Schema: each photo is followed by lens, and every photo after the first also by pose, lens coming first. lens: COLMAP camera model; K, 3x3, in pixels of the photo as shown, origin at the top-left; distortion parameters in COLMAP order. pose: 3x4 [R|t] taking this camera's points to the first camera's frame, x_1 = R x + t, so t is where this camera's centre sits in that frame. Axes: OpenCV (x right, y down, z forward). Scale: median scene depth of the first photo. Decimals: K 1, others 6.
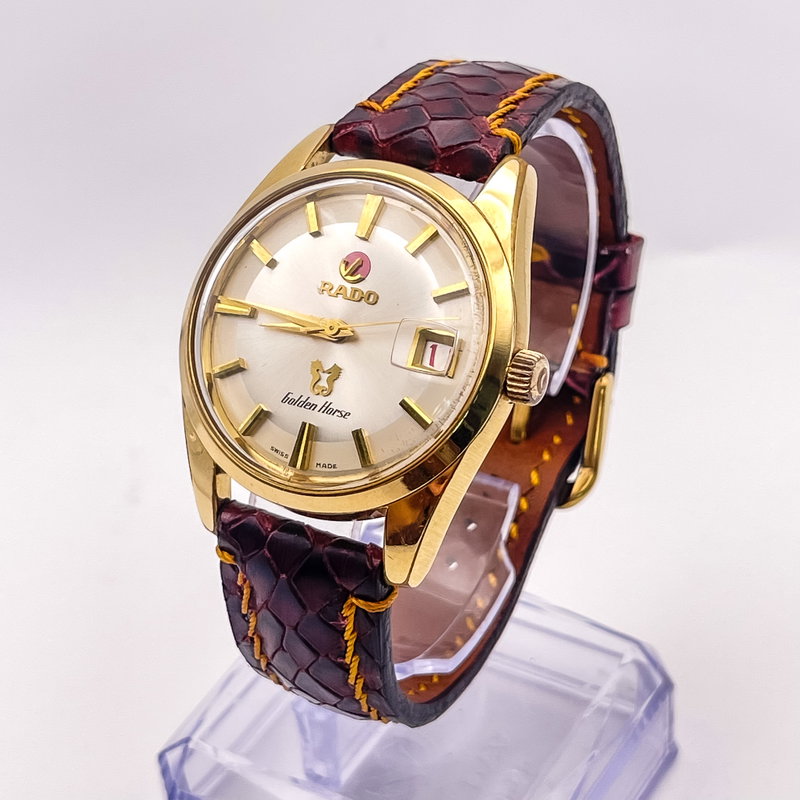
lens RADIAL K [[2094.4, 0, 400.0], [0, 2094.4, 400.0], [0, 0, 1]] dist [0.497901, -0.153900]
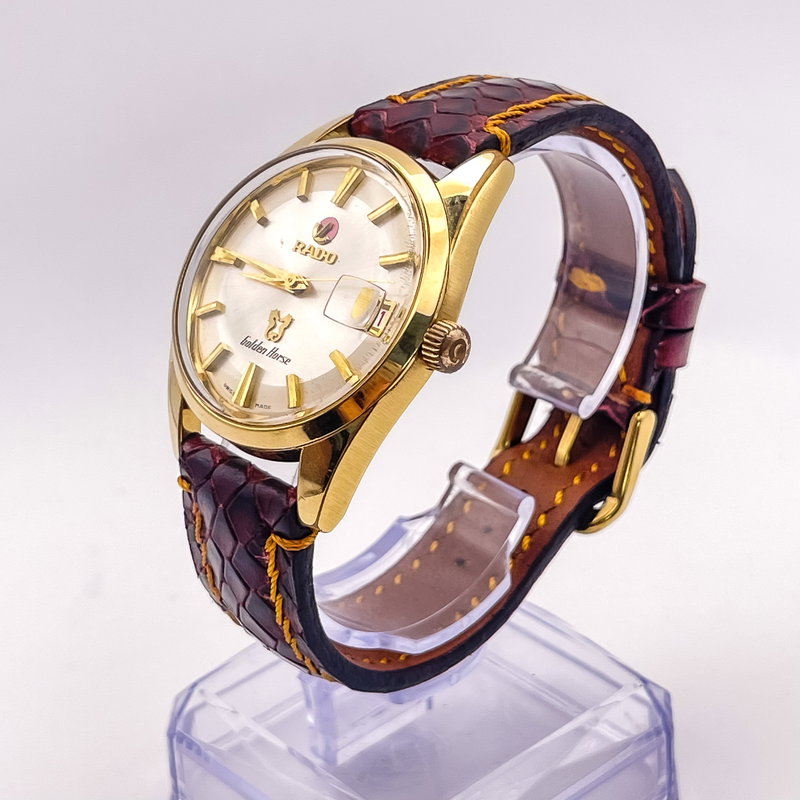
lens RADIAL K [[2094.4, 0, 400.0], [0, 2094.4, 400.0], [0, 0, 1]] dist [0.497901, -0.153900]
pose [[0.949279, 0.144456, -0.279287, 0.319952], [-0.170044, 0.982980, -0.069540, 0.088357], [0.264488, 0.113504, 0.957686, -0.012635]]
